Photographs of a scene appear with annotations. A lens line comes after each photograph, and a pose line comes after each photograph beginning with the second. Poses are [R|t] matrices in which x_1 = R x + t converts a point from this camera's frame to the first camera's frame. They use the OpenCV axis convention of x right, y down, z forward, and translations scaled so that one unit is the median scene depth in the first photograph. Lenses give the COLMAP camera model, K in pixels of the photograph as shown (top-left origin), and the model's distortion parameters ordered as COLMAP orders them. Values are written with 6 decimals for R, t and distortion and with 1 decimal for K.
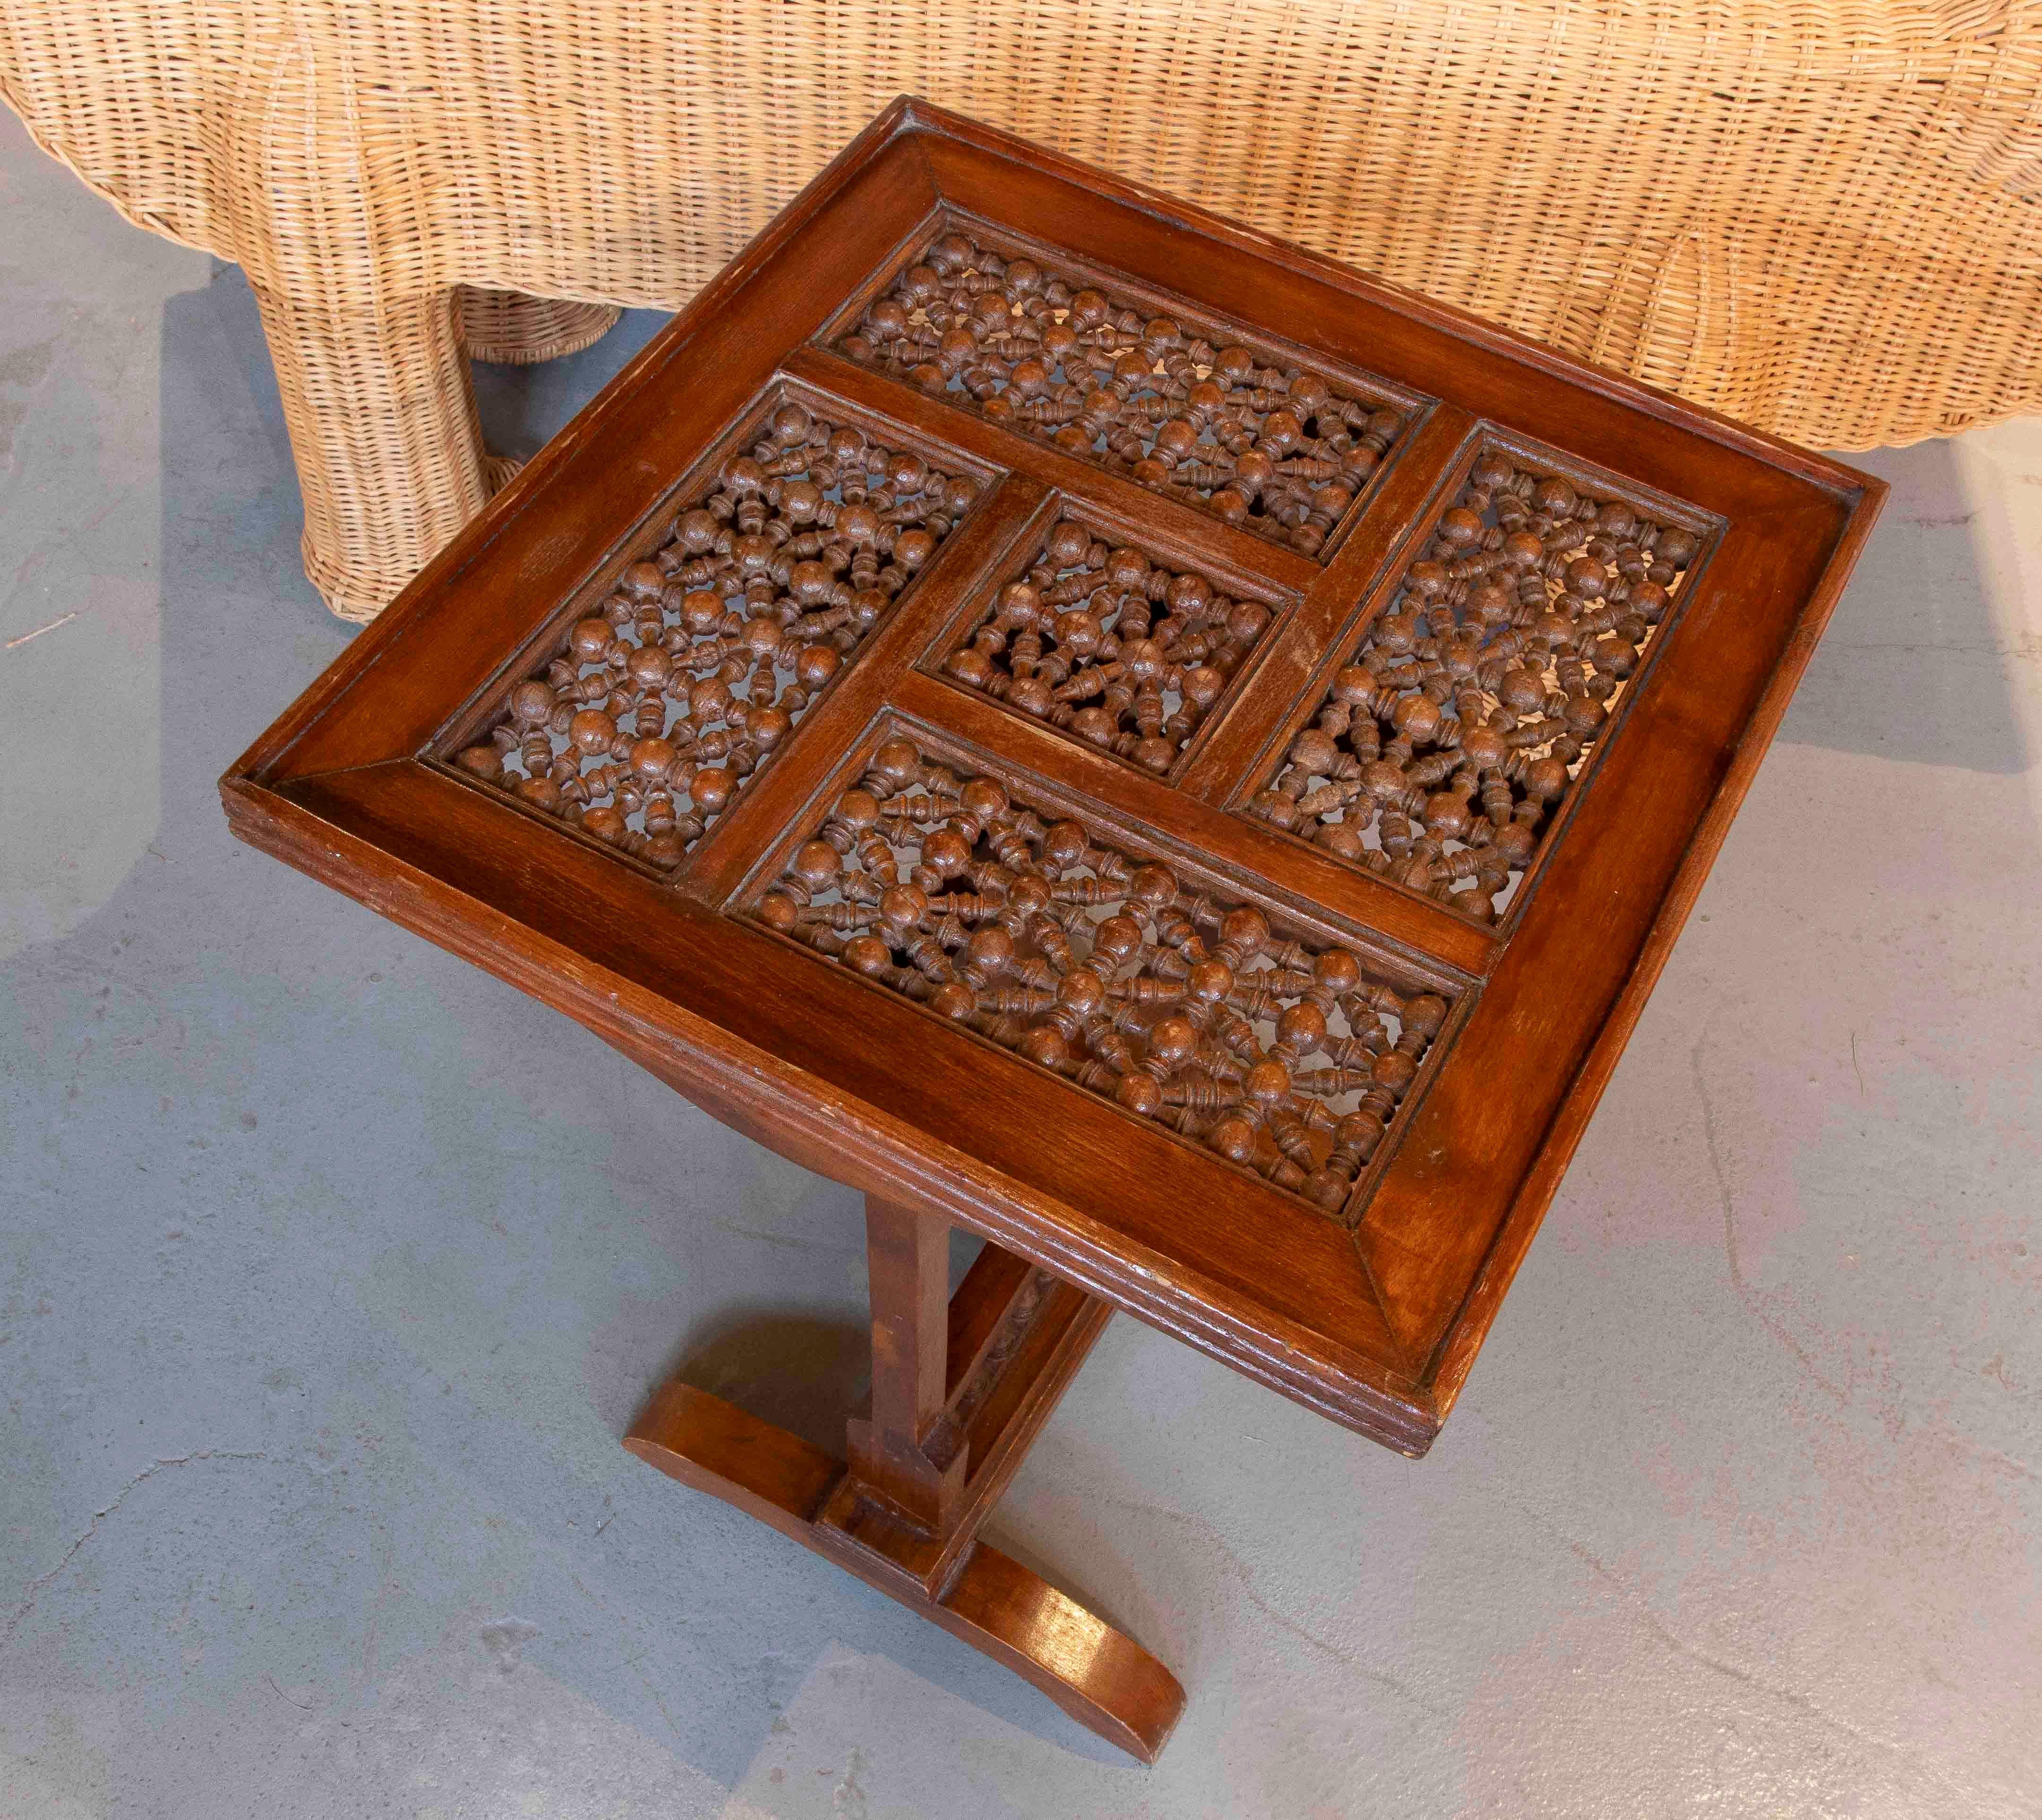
lens RADIAL K [[2365.8, 0, 1047.4], [0, 2365.8, 889.6], [0, 0, 1]] dist [-0.050570, 0.000000]
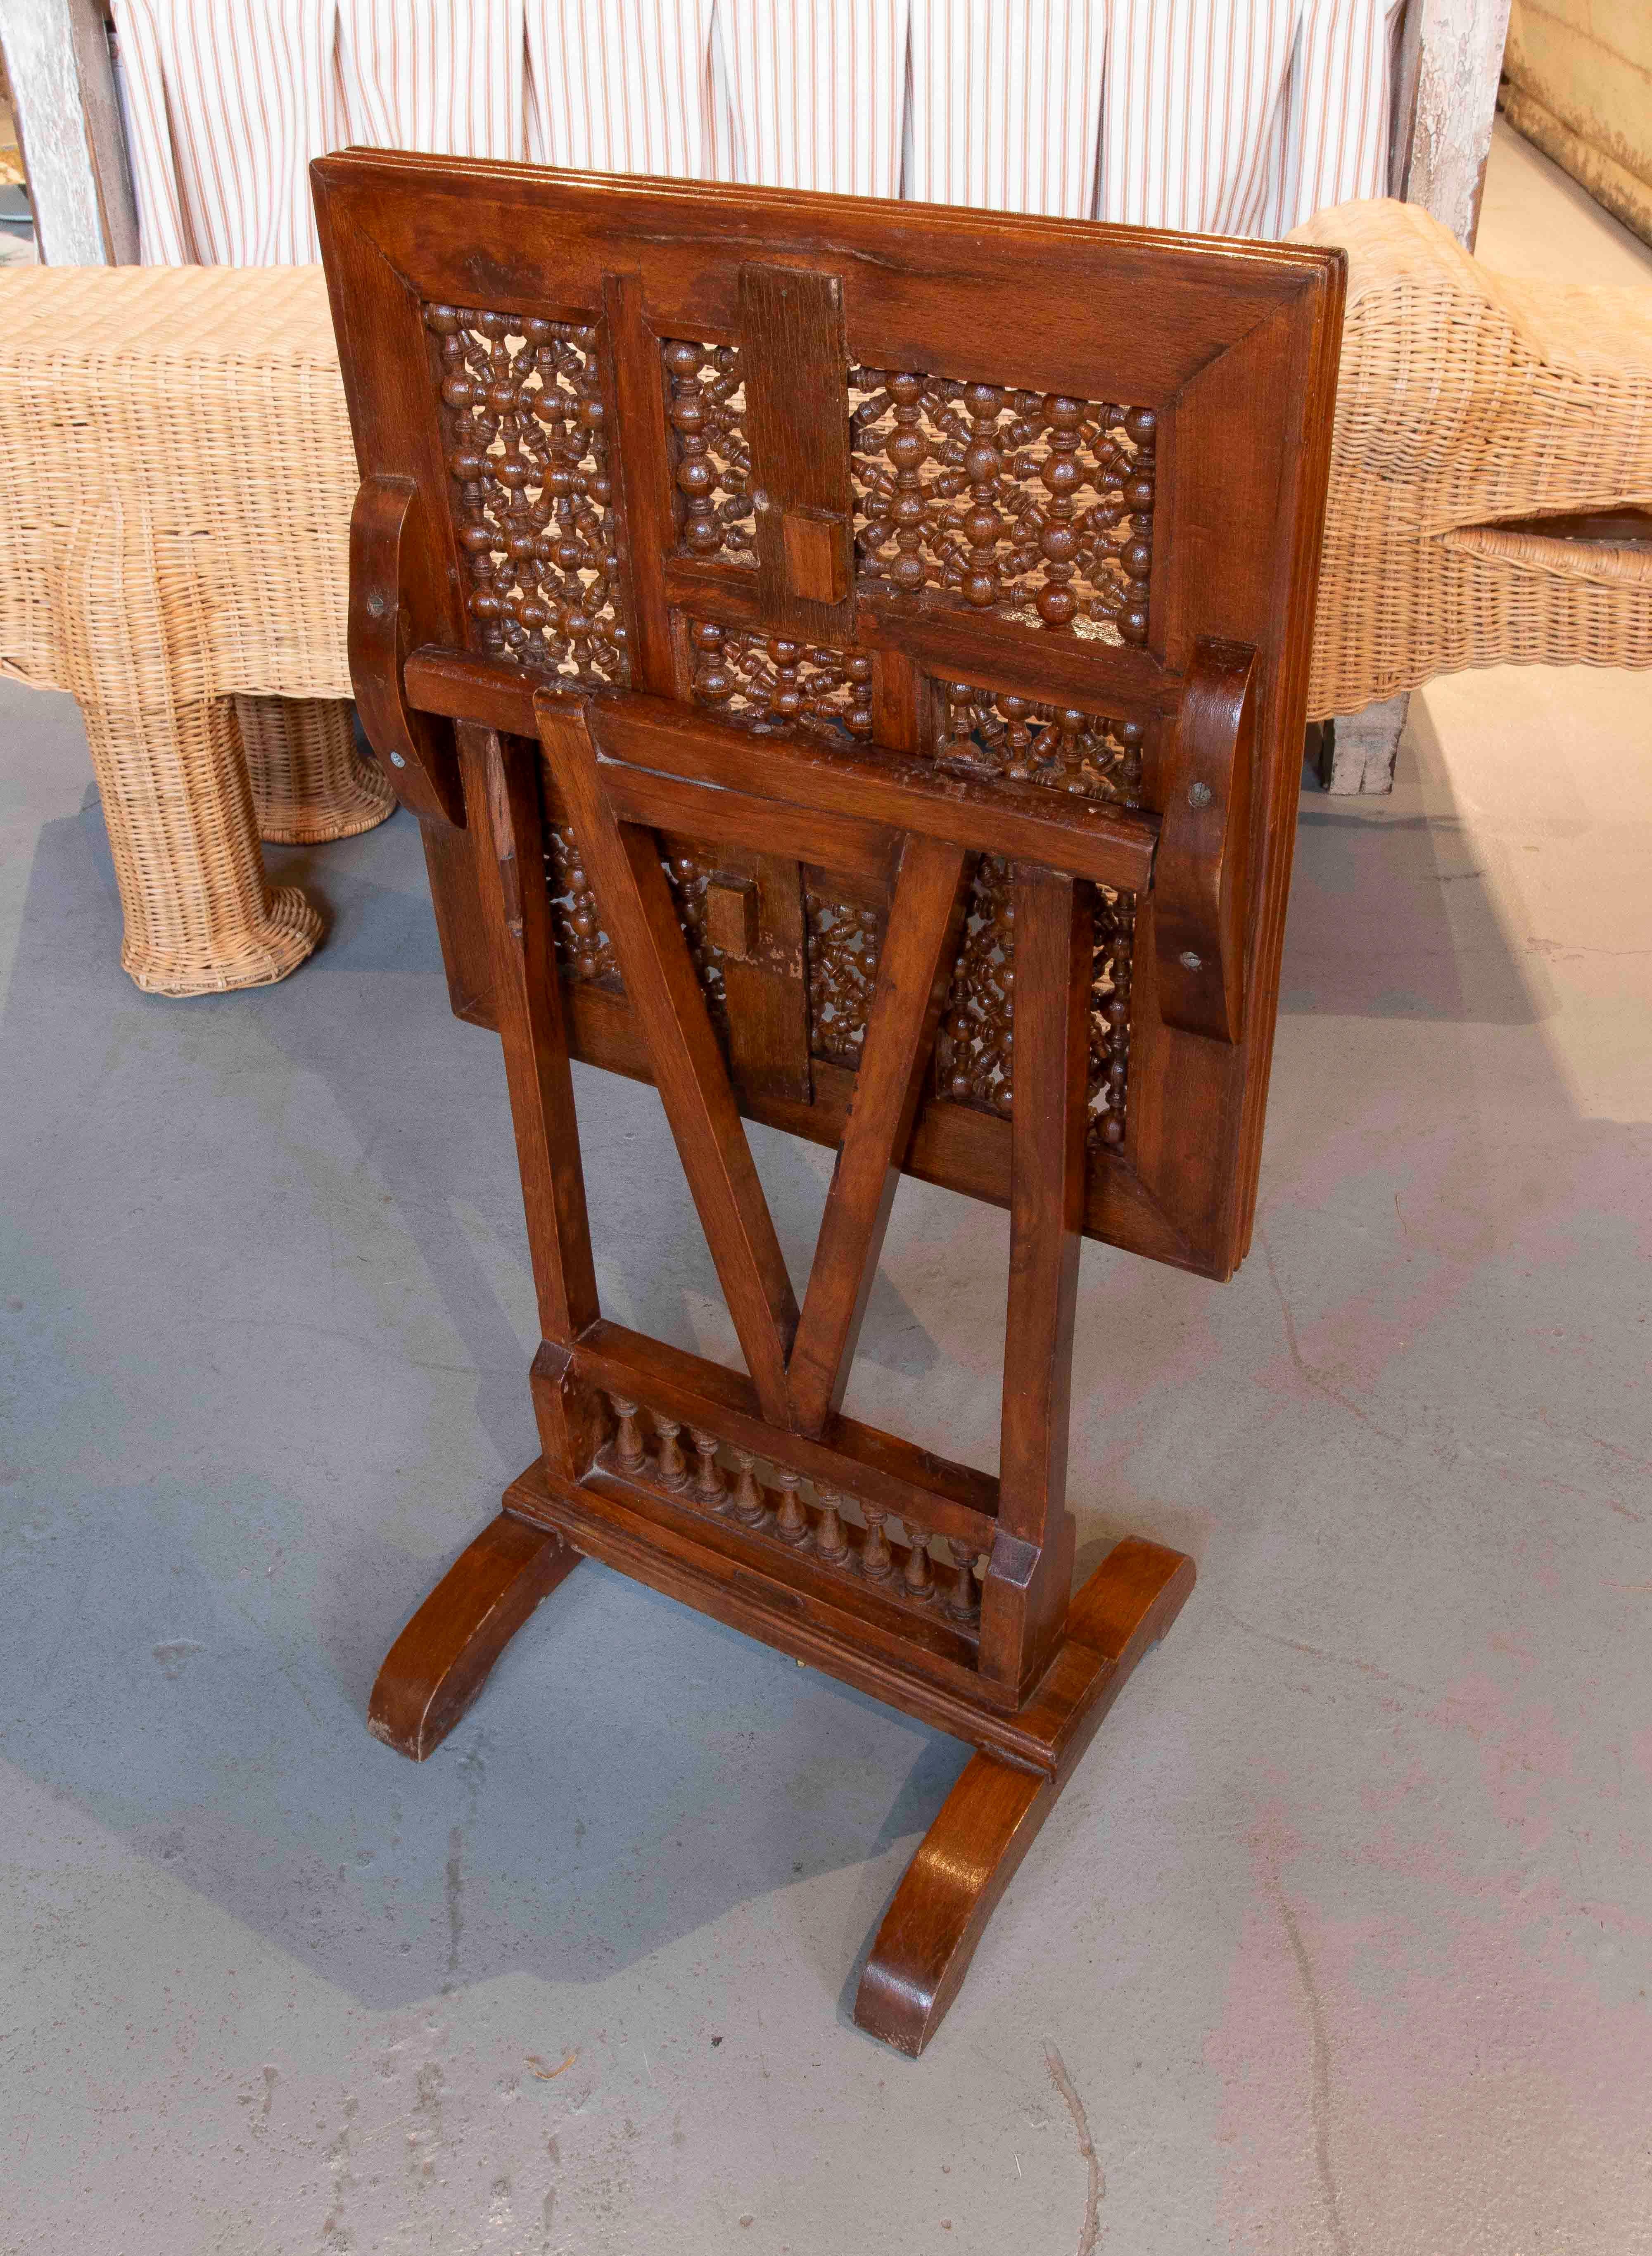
lens RADIAL K [[2068.0, 0, 821.4], [0, 2068.0, 987.7], [0, 0, 1]] dist [-0.056633, 0.000000]
pose [[0.996555, -0.071051, -0.042780, 0.134940], [0.050711, 0.930180, -0.363584, 0.384976], [0.065626, 0.360162, 0.930579, 0.007826]]
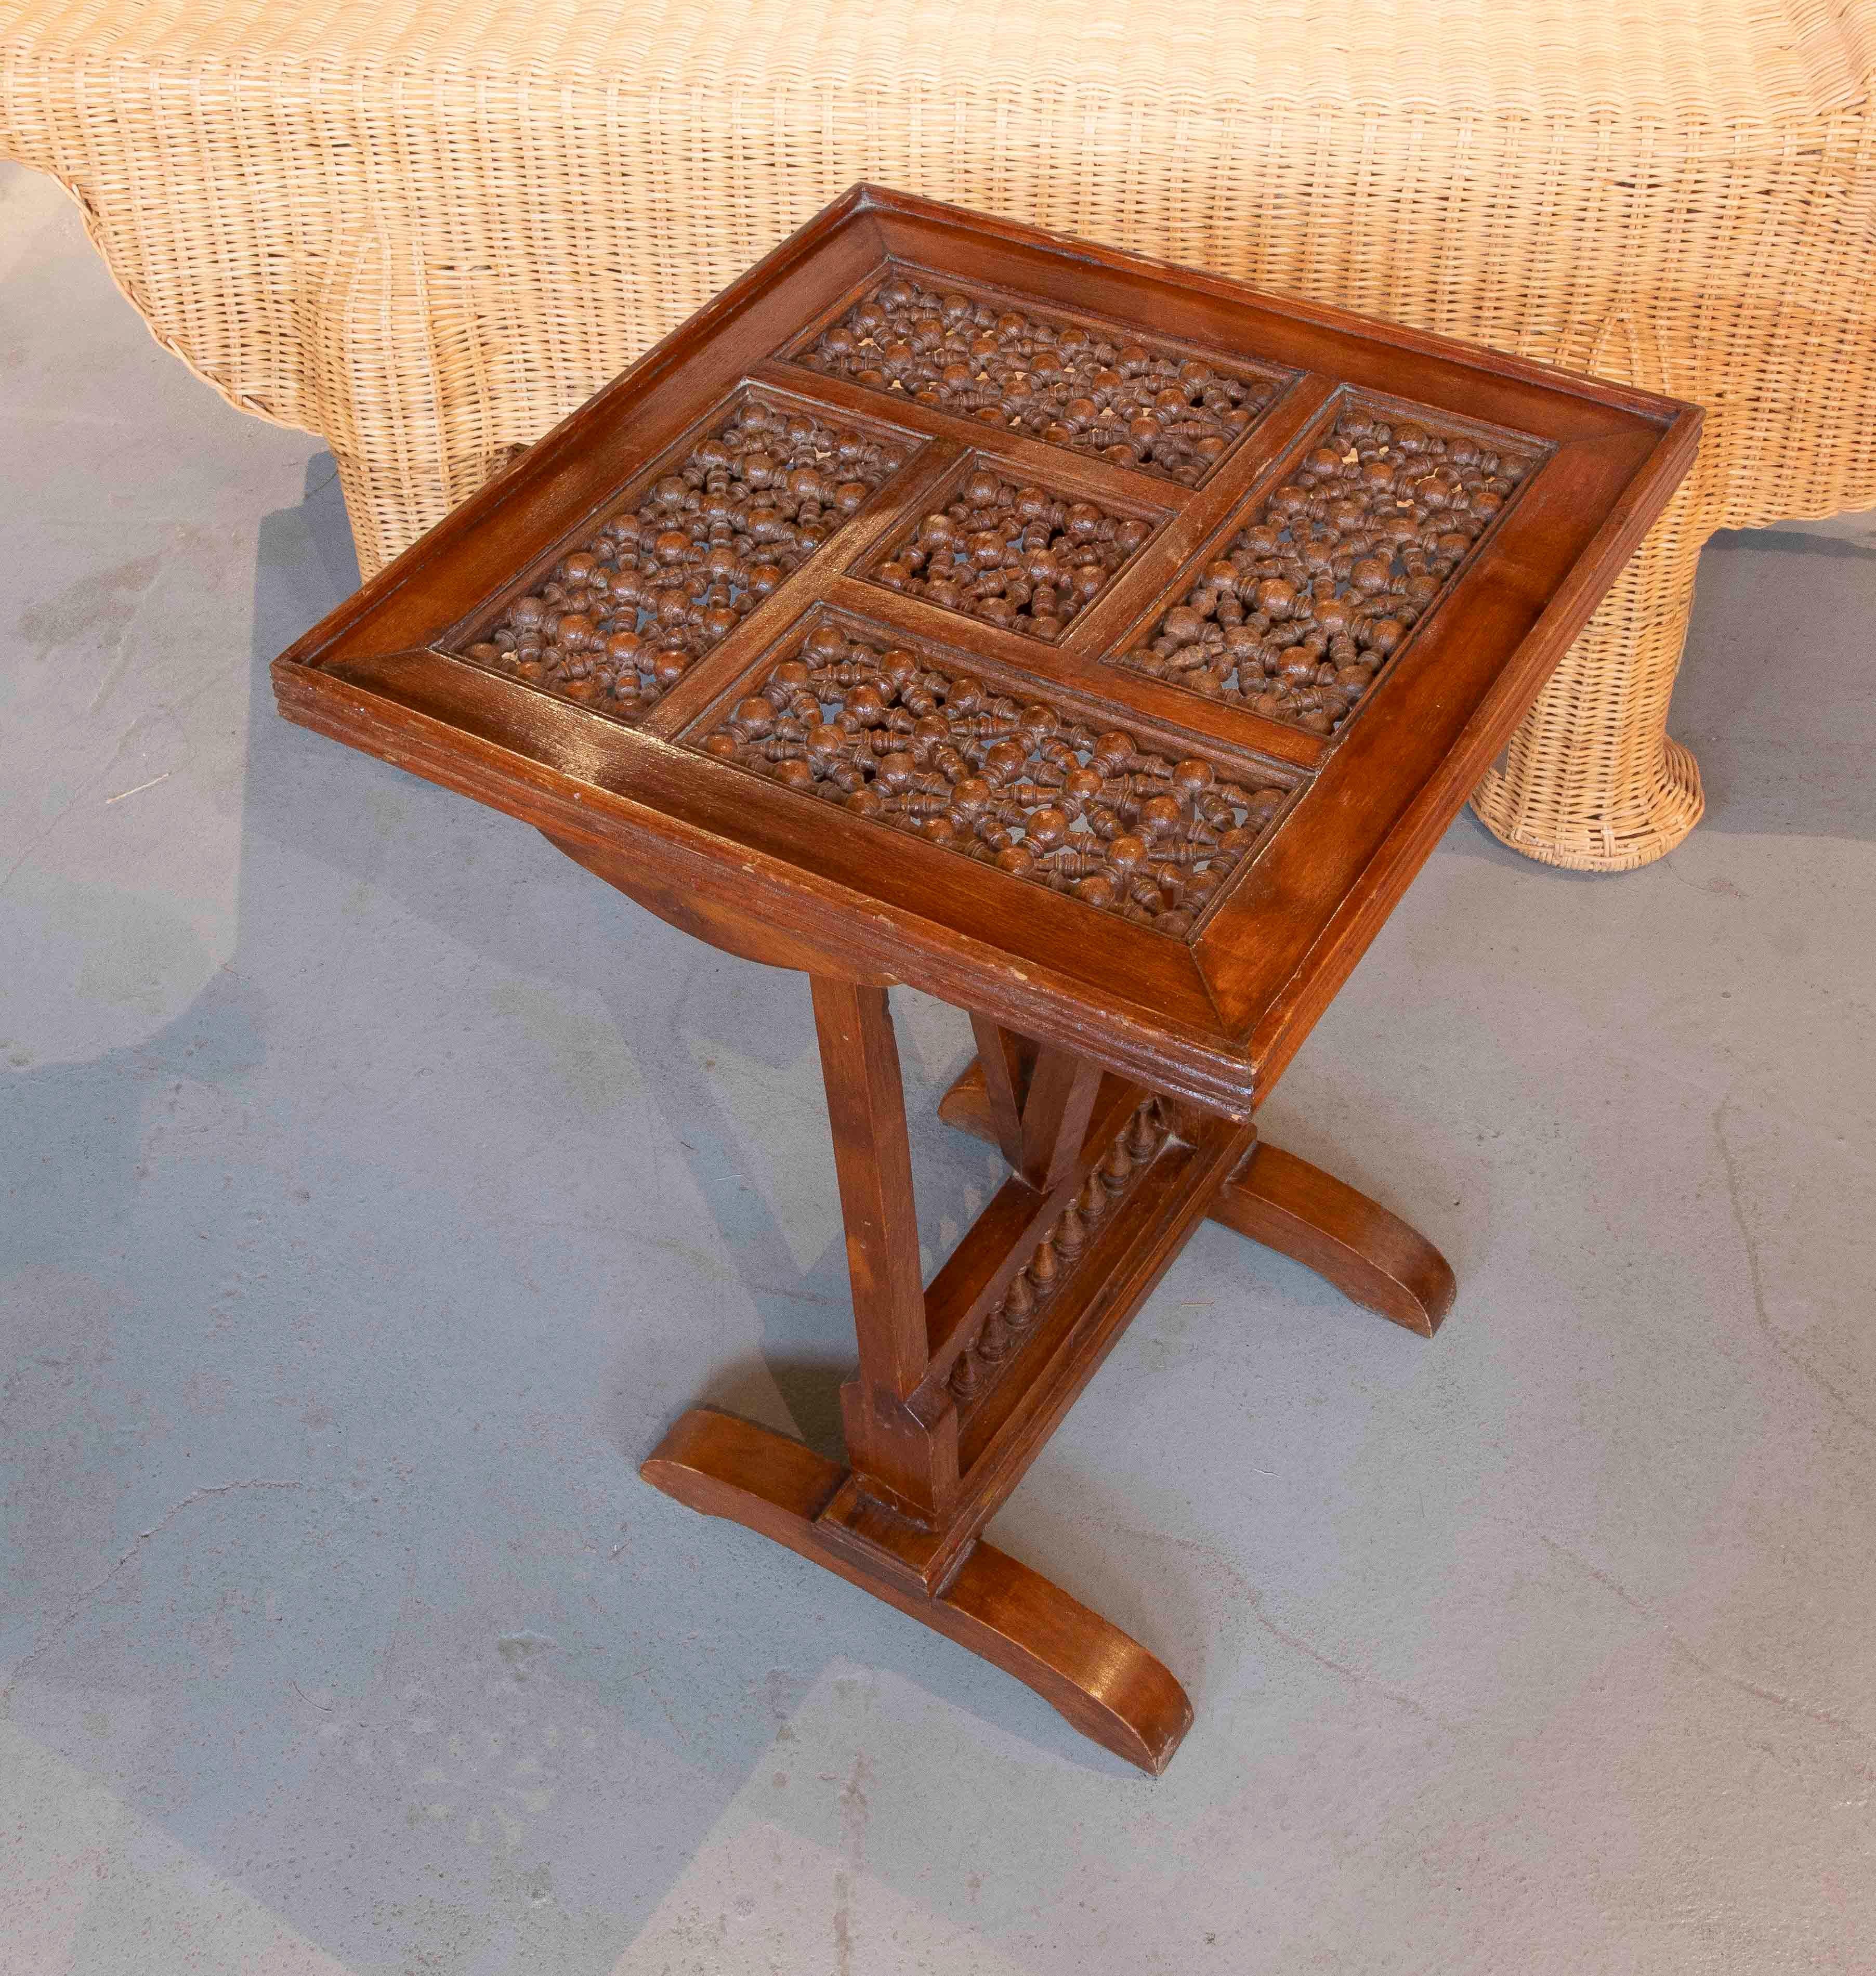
lens RADIAL K [[2614.6, 0, 899.9], [0, 2614.6, 693.6], [0, 0, 1]] dist [-0.049530, 0.000000]
pose [[0.992193, -0.045223, -0.116224, 0.081473], [0.015030, 0.968507, -0.248532, 0.194929], [0.123803, 0.244845, 0.961626, -0.164362]]
